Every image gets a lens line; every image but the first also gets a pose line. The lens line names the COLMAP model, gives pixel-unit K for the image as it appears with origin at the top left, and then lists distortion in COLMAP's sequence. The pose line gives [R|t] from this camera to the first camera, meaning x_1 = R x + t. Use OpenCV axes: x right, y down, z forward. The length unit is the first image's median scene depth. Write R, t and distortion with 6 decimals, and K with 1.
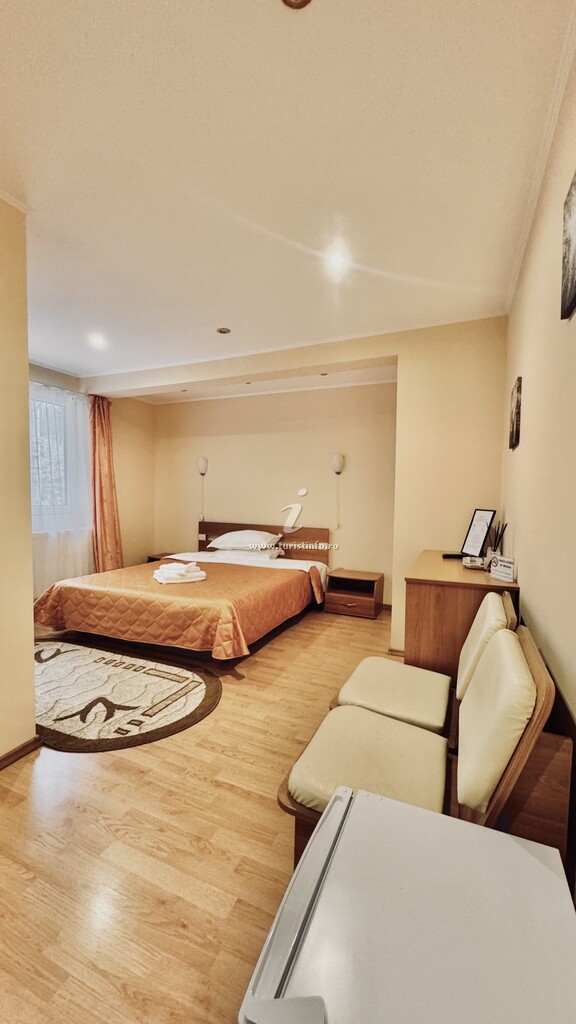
lens RADIAL K [[410.0, 0, 288.0], [0, 410.0, 512.0], [0, 0, 1]] dist [0.000592, 0.000059]
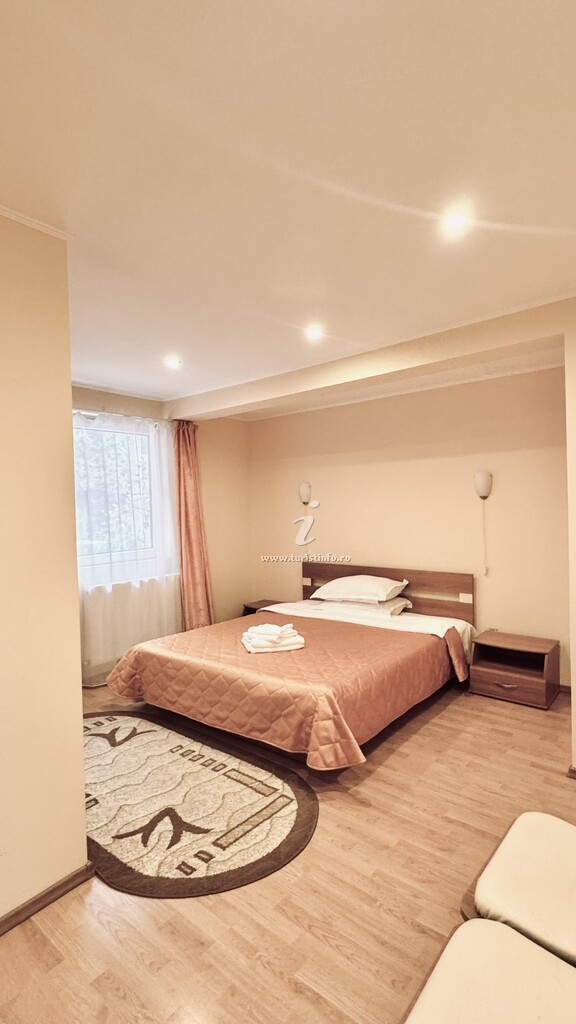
lens RADIAL K [[496.9, 0, 288.0], [0, 496.9, 512.0], [0, 0, 1]] dist [-0.002303, 0.000004]
pose [[0.961522, -0.034332, -0.272574, 0.042451], [0.025604, 0.999041, -0.035515, -0.071405], [0.273532, 0.027169, 0.961479, 0.091618]]
